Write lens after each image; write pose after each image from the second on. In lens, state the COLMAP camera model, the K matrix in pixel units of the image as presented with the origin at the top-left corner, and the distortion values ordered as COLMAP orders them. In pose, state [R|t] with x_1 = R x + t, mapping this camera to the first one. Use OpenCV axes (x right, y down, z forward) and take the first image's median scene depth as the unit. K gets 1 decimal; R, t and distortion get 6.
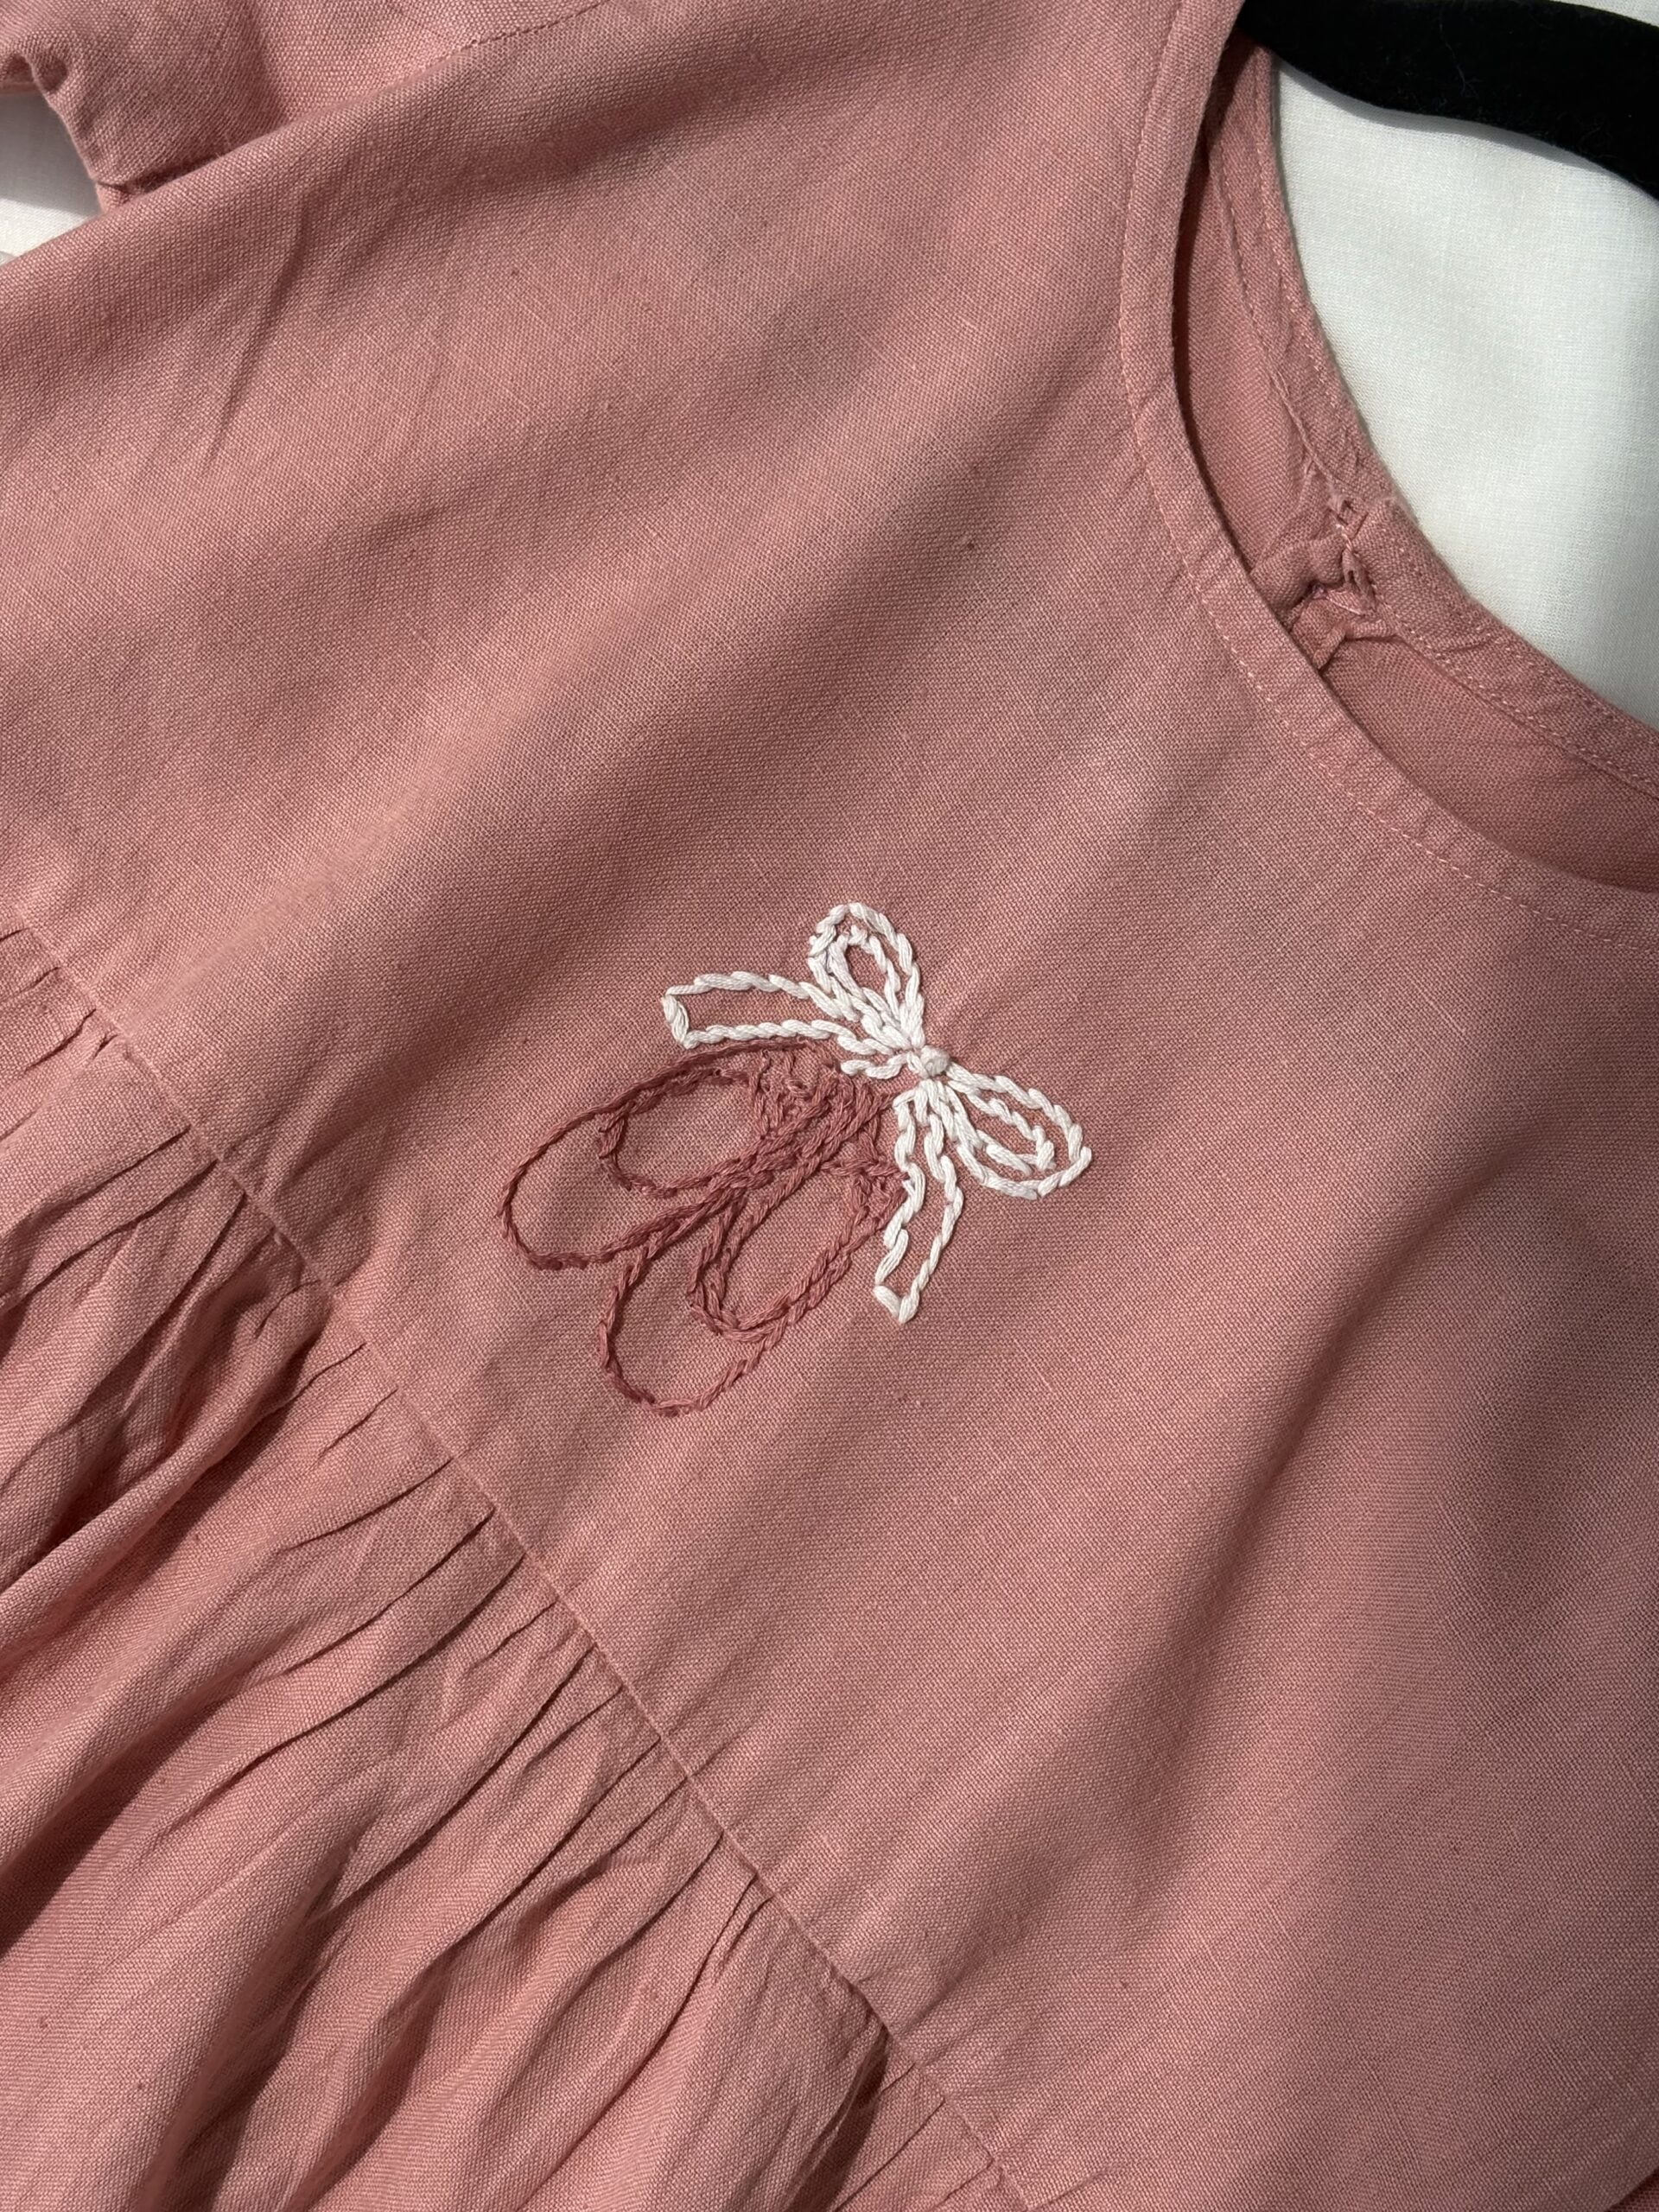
lens RADIAL K [[3393.1, 0, 931.5], [0, 3393.1, 1207.7], [0, 0, 1]] dist [0.337271, -1.214159]
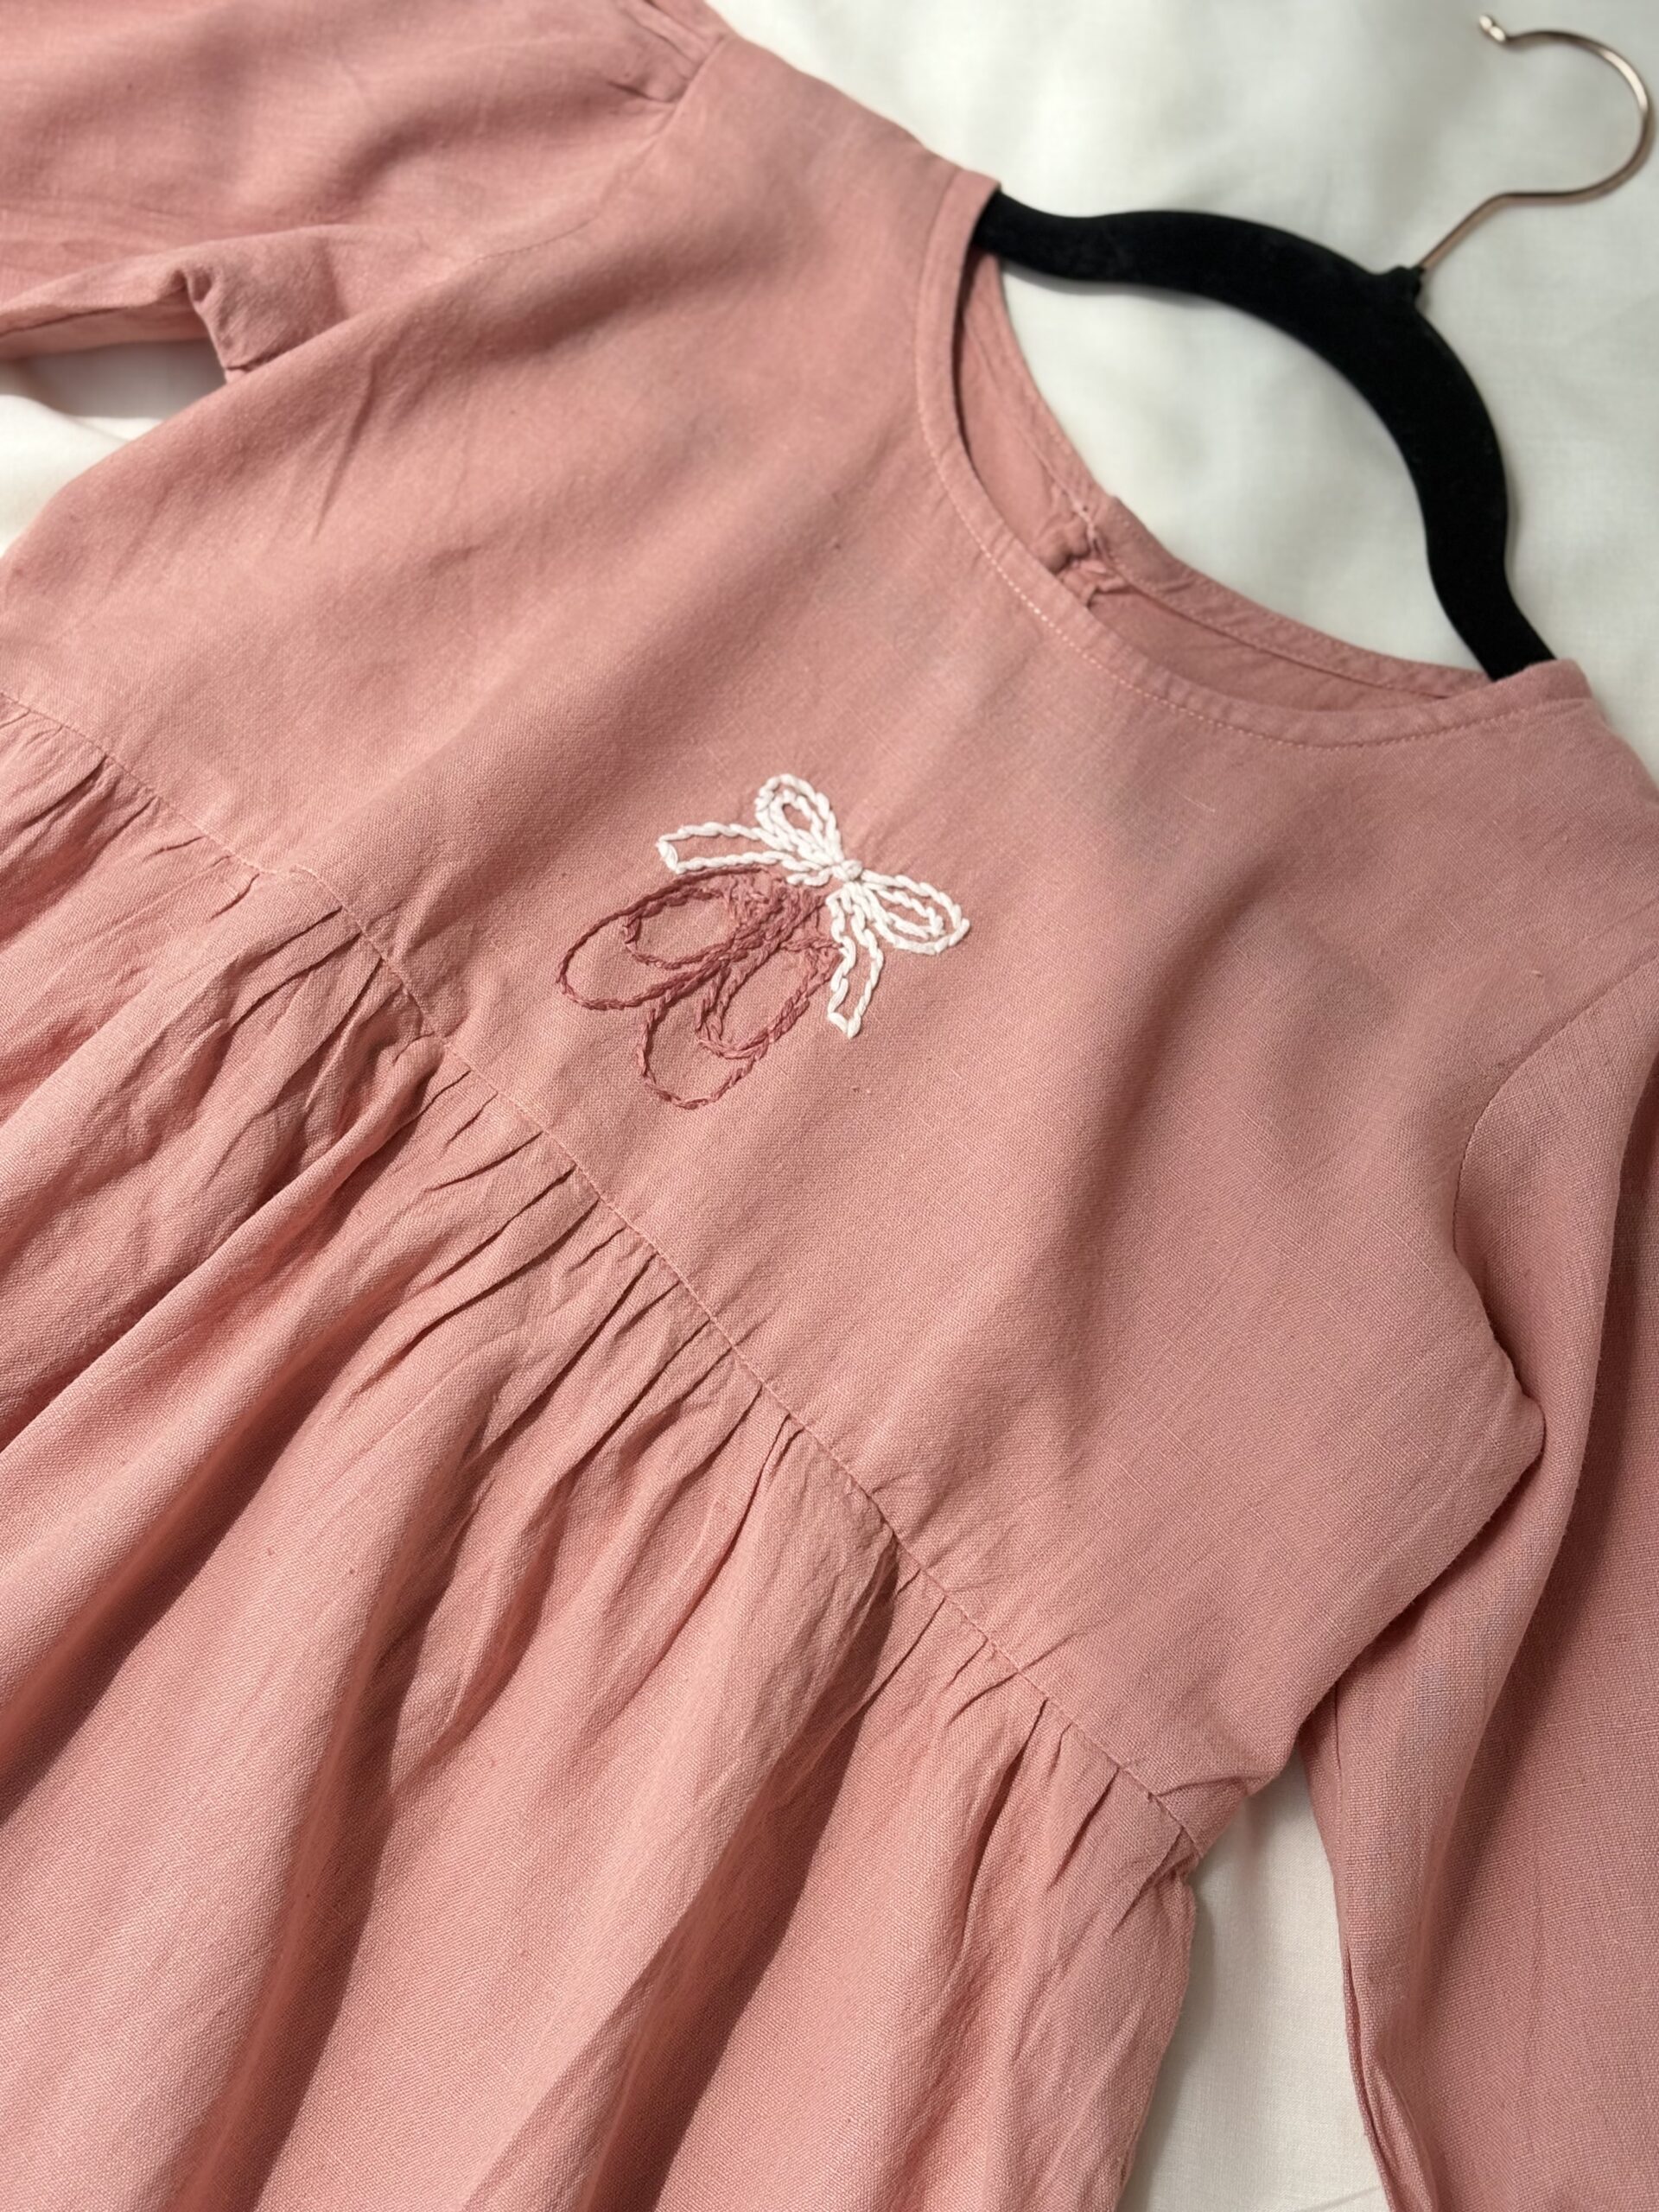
lens RADIAL K [[3393.1, 0, 931.5], [0, 3393.1, 1207.7], [0, 0, 1]] dist [0.337271, -1.214159]
pose [[0.991384, -0.093641, 0.091596, -0.110547], [0.118739, 0.937700, -0.326526, 0.561356], [-0.055314, 0.334588, 0.940740, -0.294979]]
